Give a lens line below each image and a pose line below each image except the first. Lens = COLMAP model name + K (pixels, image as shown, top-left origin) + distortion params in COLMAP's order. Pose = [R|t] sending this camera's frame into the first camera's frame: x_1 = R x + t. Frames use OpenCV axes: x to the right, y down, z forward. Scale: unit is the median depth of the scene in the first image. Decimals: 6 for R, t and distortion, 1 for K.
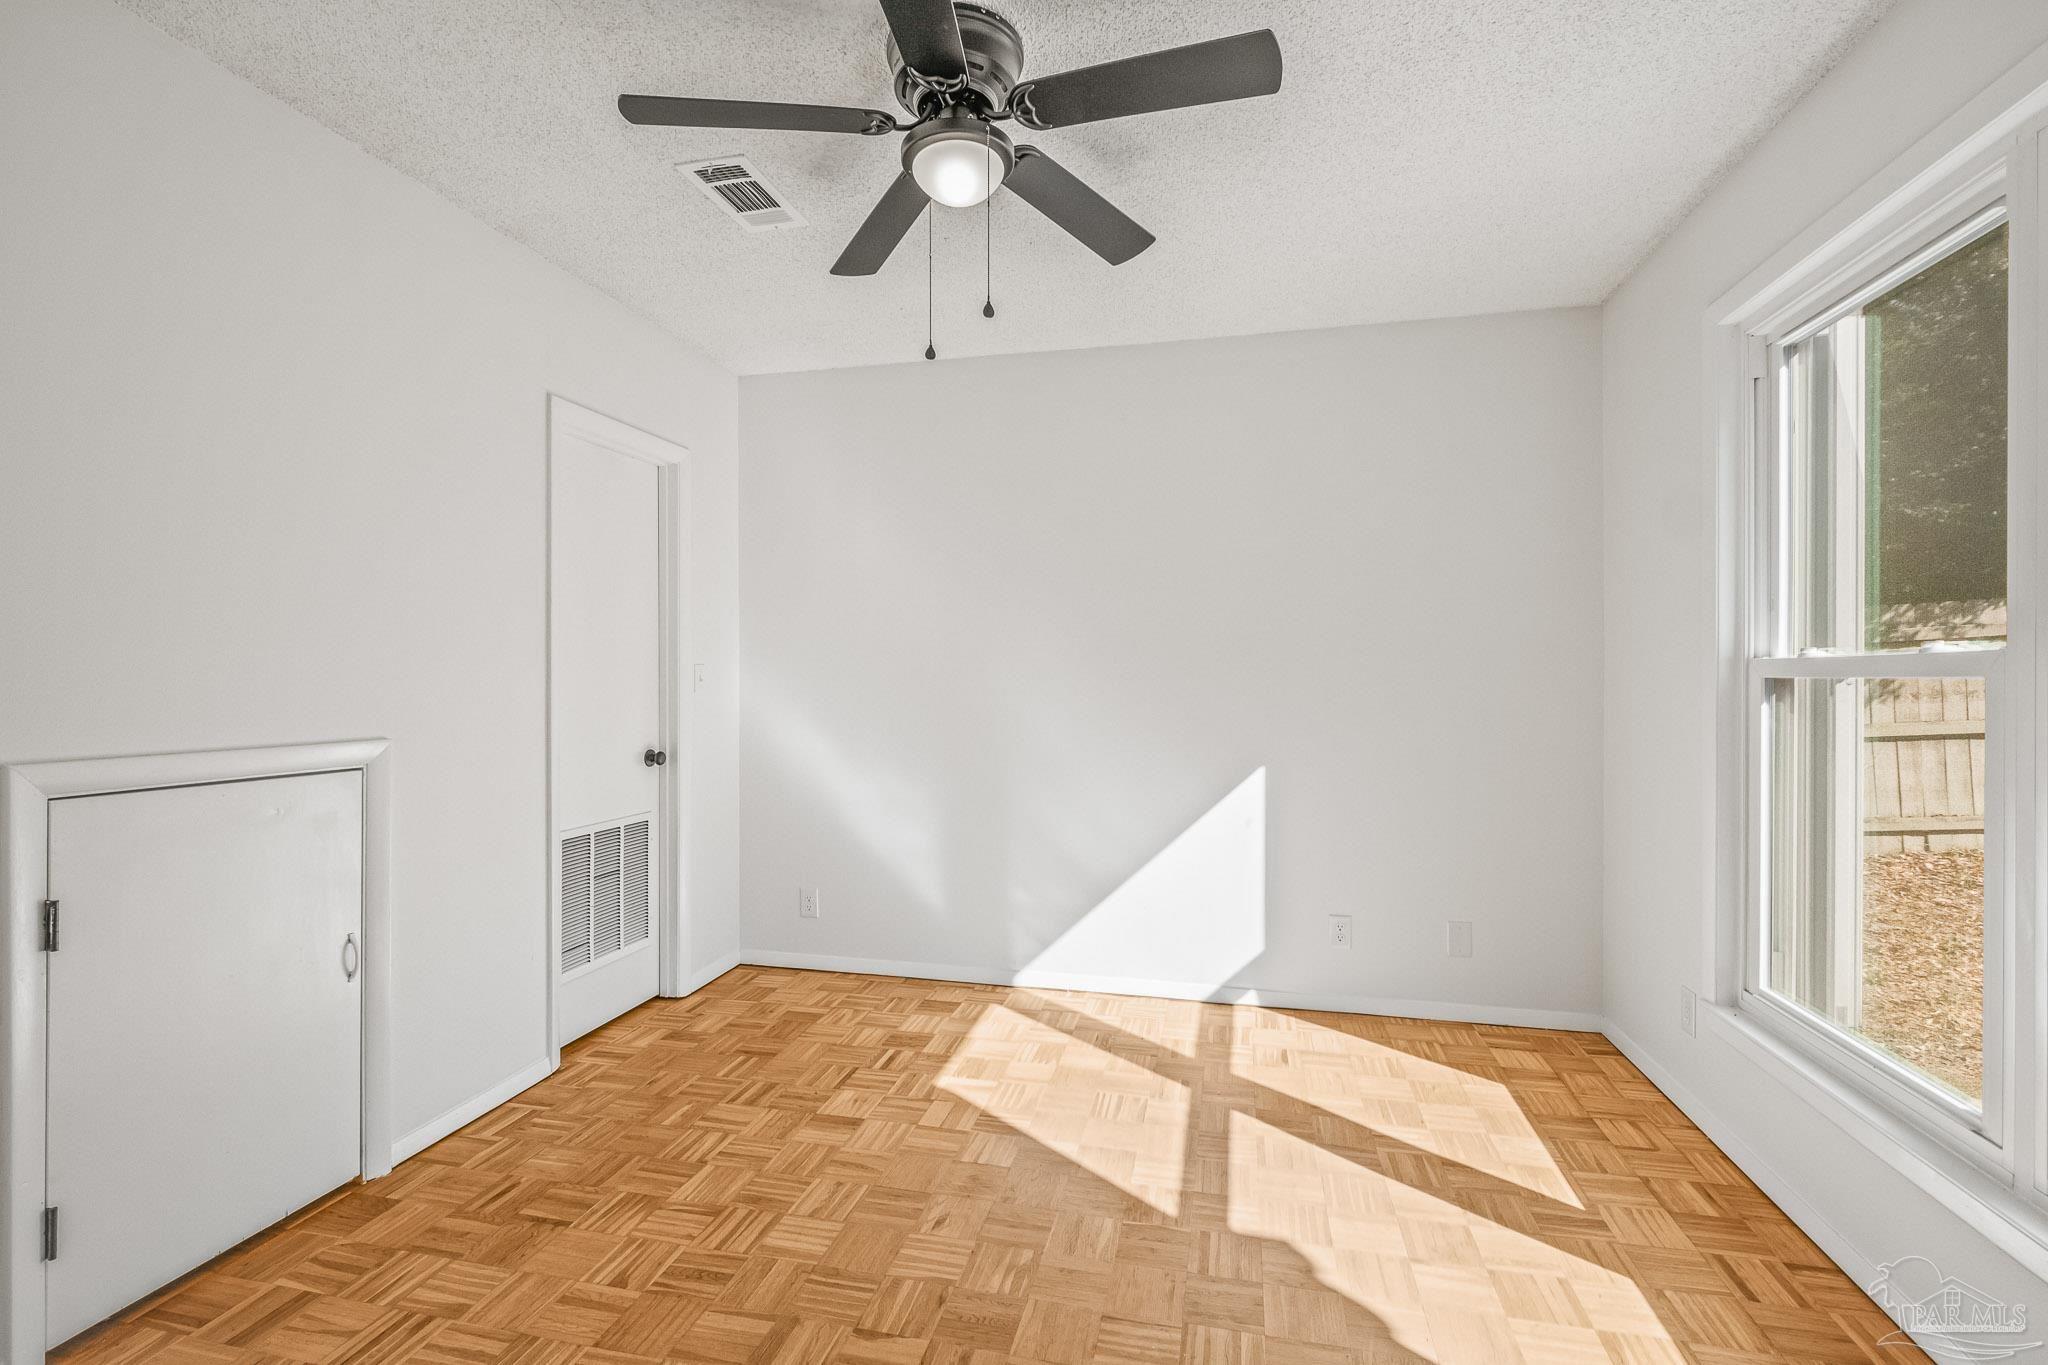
lens RADIAL K [[897.3, 0, 1027.5], [0, 897.3, 686.0], [0, 0, 1]] dist [0.001011, -0.000478]
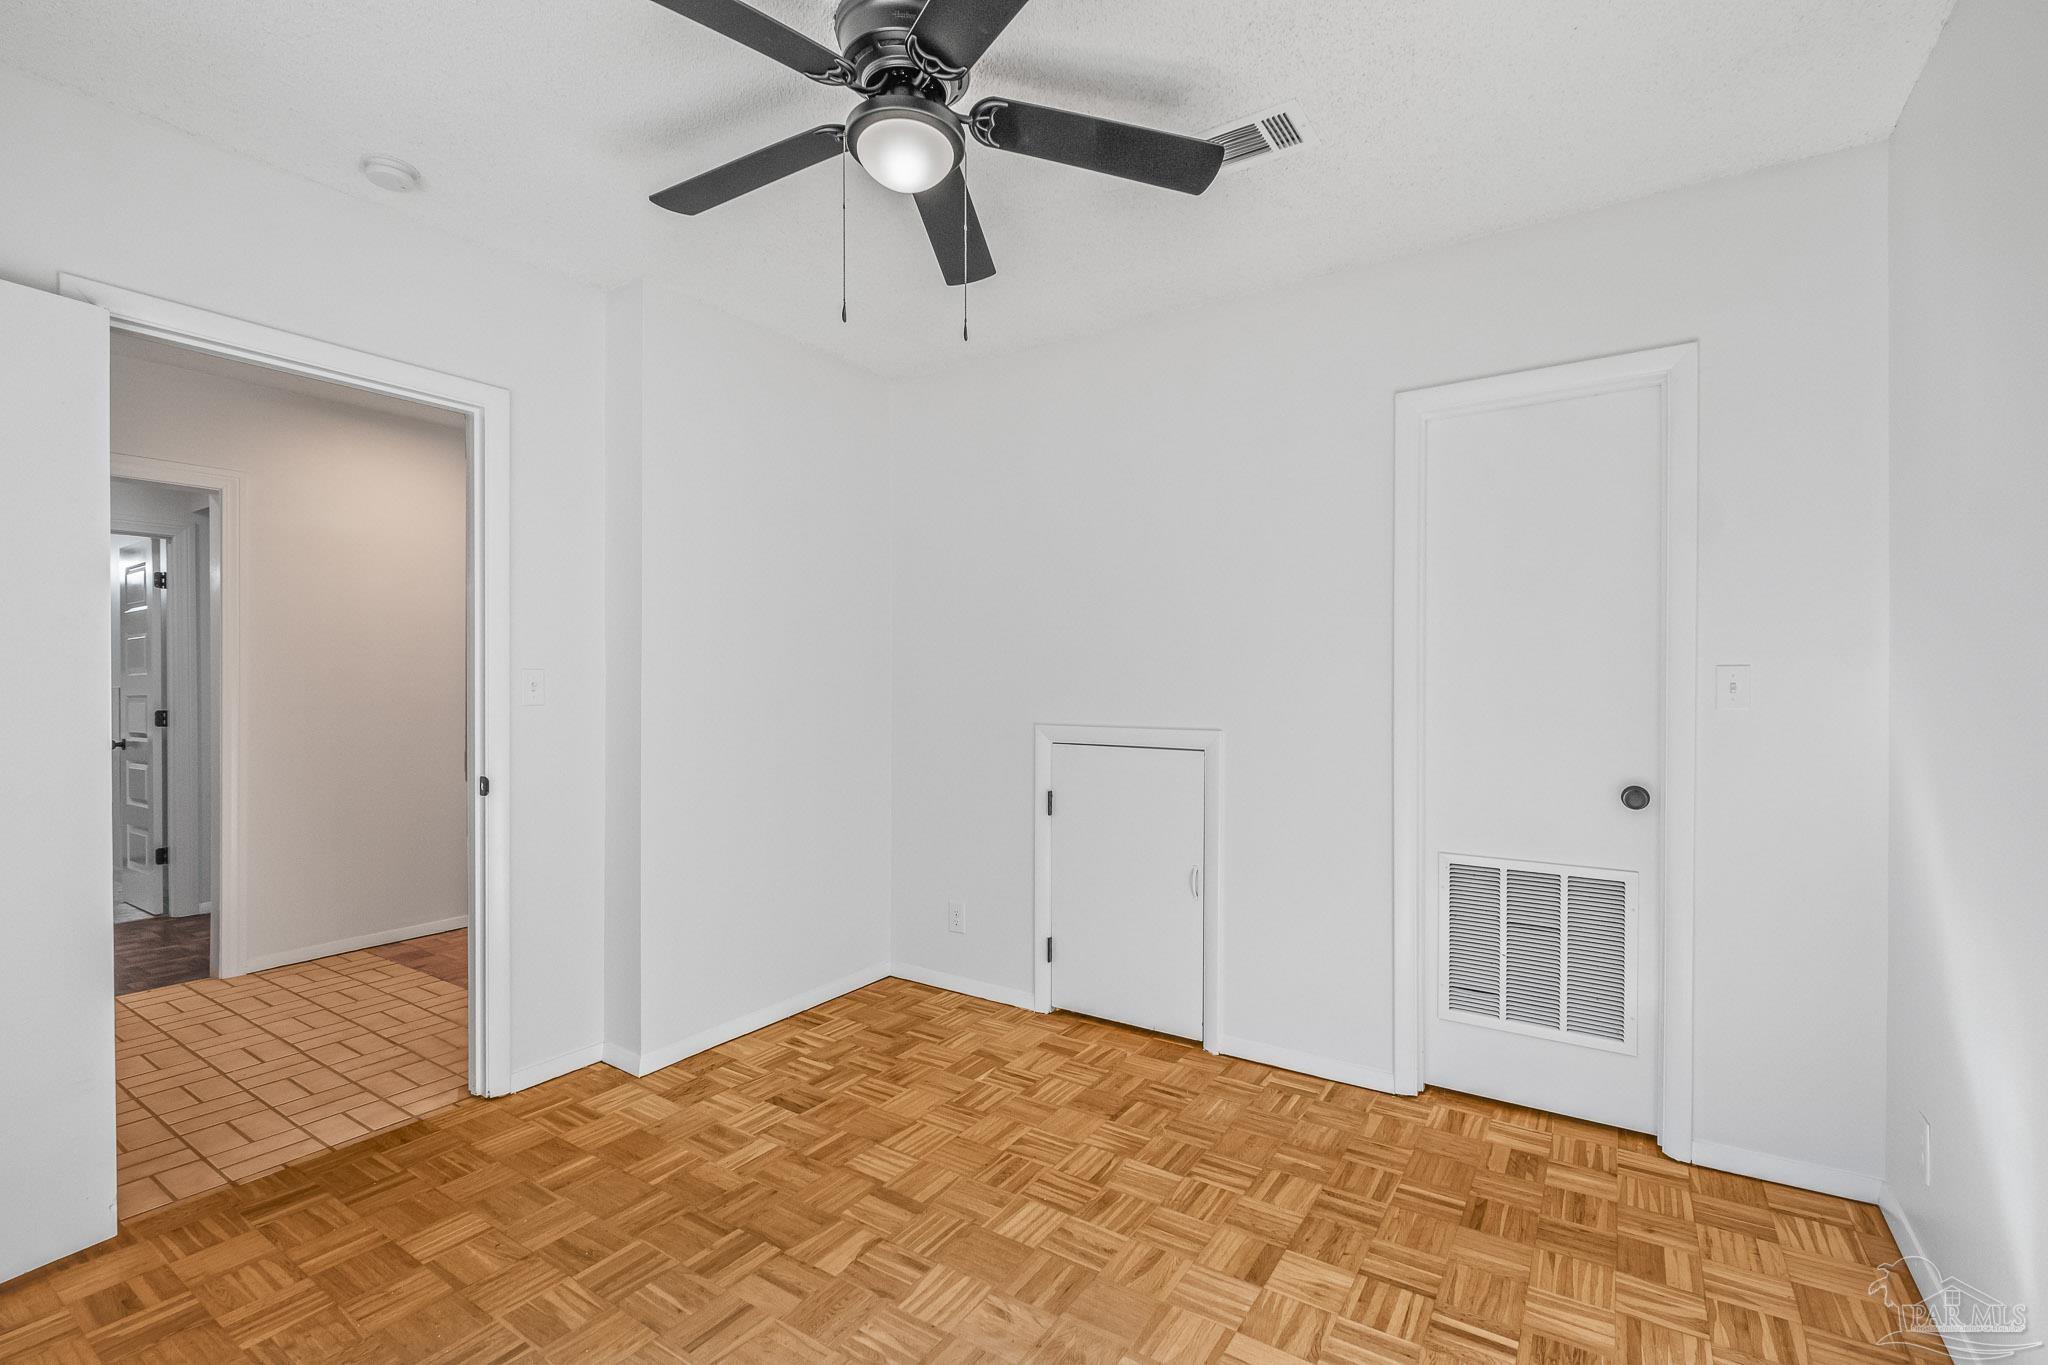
lens RADIAL K [[897.3, 0, 1027.5], [0, 897.3, 686.0], [0, 0, 1]] dist [0.001011, -0.000478]
pose [[-0.339894, 0.004004, -0.940455, 0.556685], [-0.010329, 0.999915, 0.007990, -0.012624], [0.940407, 0.012430, -0.339823, 1.031786]]
